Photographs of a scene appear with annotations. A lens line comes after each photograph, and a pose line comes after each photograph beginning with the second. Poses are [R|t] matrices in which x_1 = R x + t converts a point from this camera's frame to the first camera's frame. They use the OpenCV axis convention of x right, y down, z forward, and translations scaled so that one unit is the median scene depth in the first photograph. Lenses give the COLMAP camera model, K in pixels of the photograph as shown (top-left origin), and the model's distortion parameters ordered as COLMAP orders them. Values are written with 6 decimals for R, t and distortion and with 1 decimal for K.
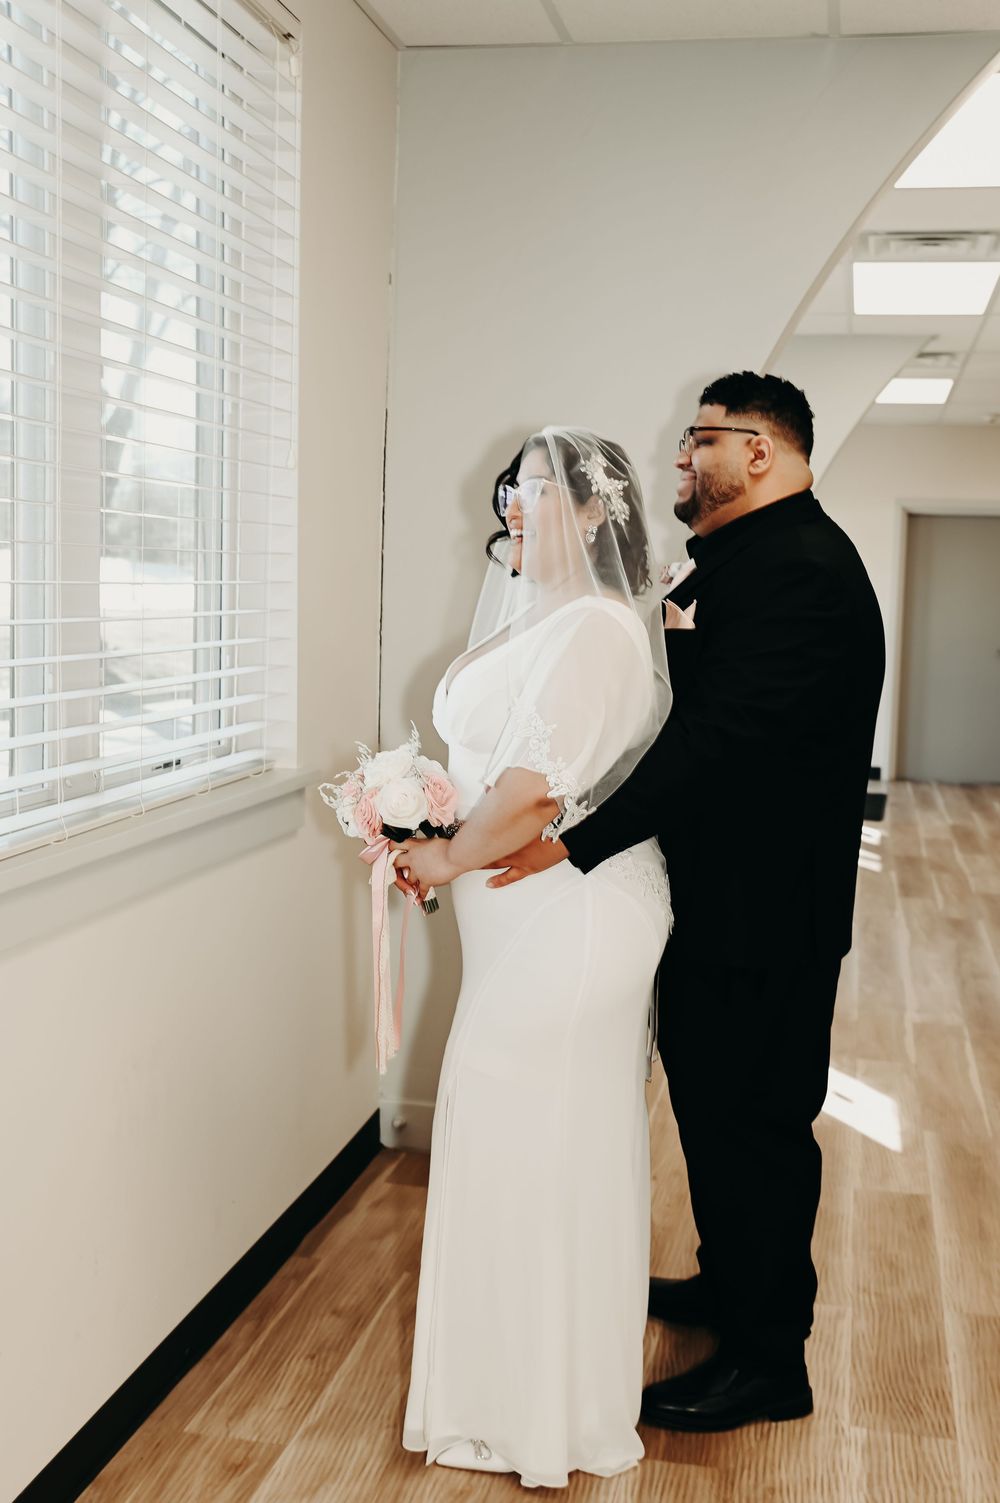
lens RADIAL K [[1715.8, 0, 574.4], [0, 1715.8, 755.6], [0, 0, 1]] dist [-0.002500, 0.050377]
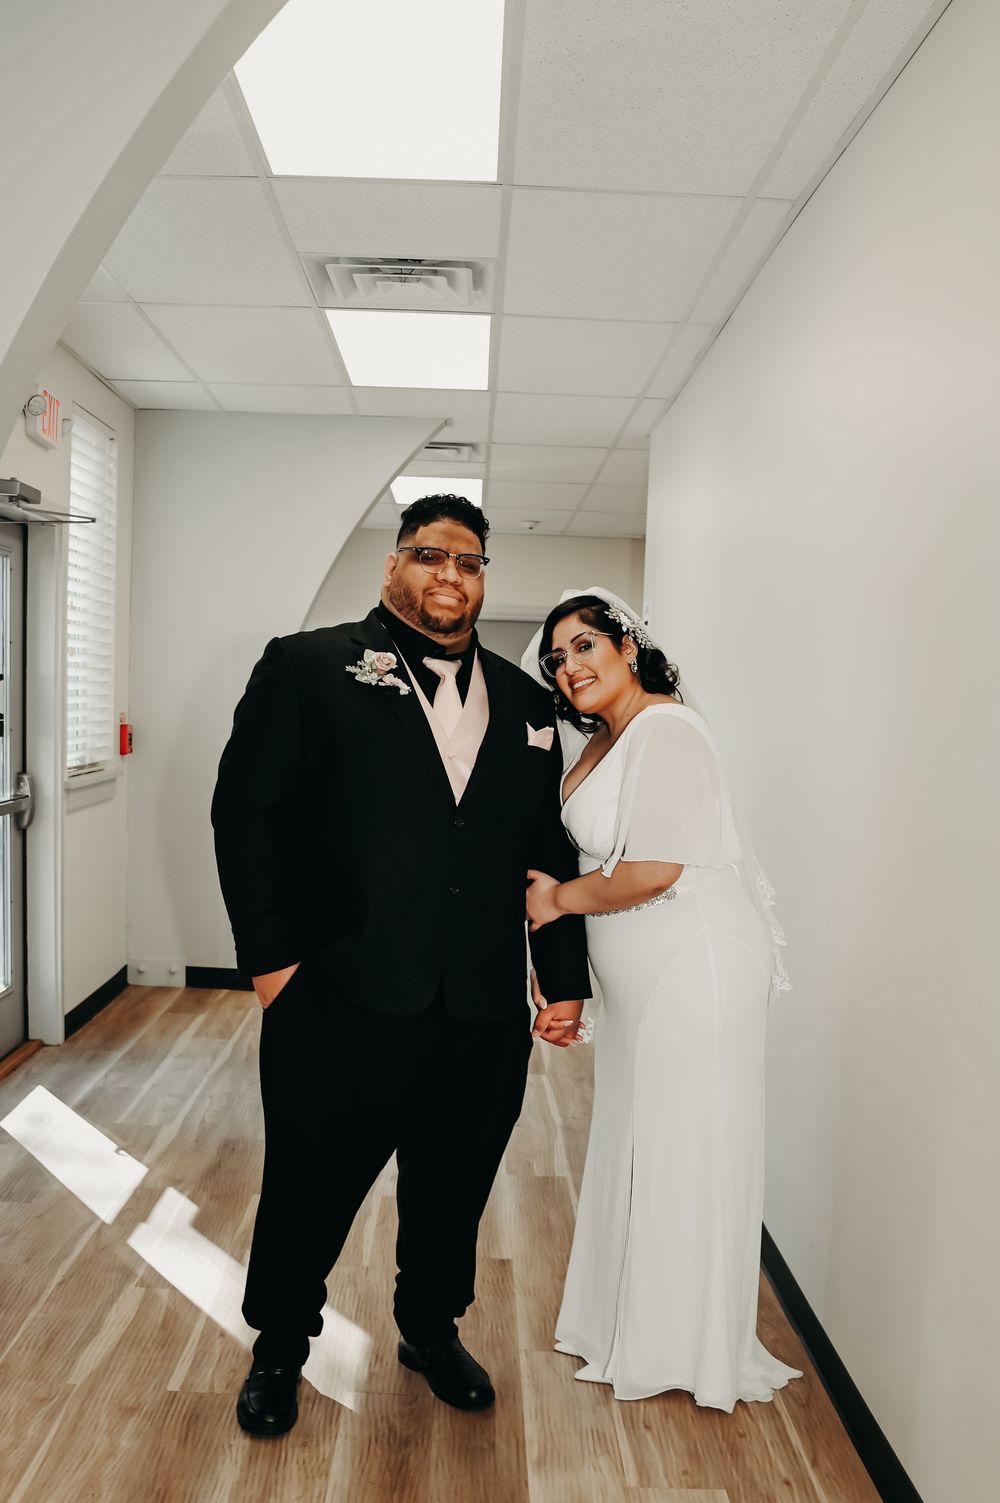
lens RADIAL K [[1473.8, 0, 486.7], [0, 1473.8, 870.9], [0, 0, 1]] dist [-0.099609, 0.091135]
pose [[0.984063, -0.016385, 0.177064, 0.206777], [0.012570, 0.999664, 0.022647, -0.033857], [-0.177375, -0.020061, 0.983939, 0.482041]]
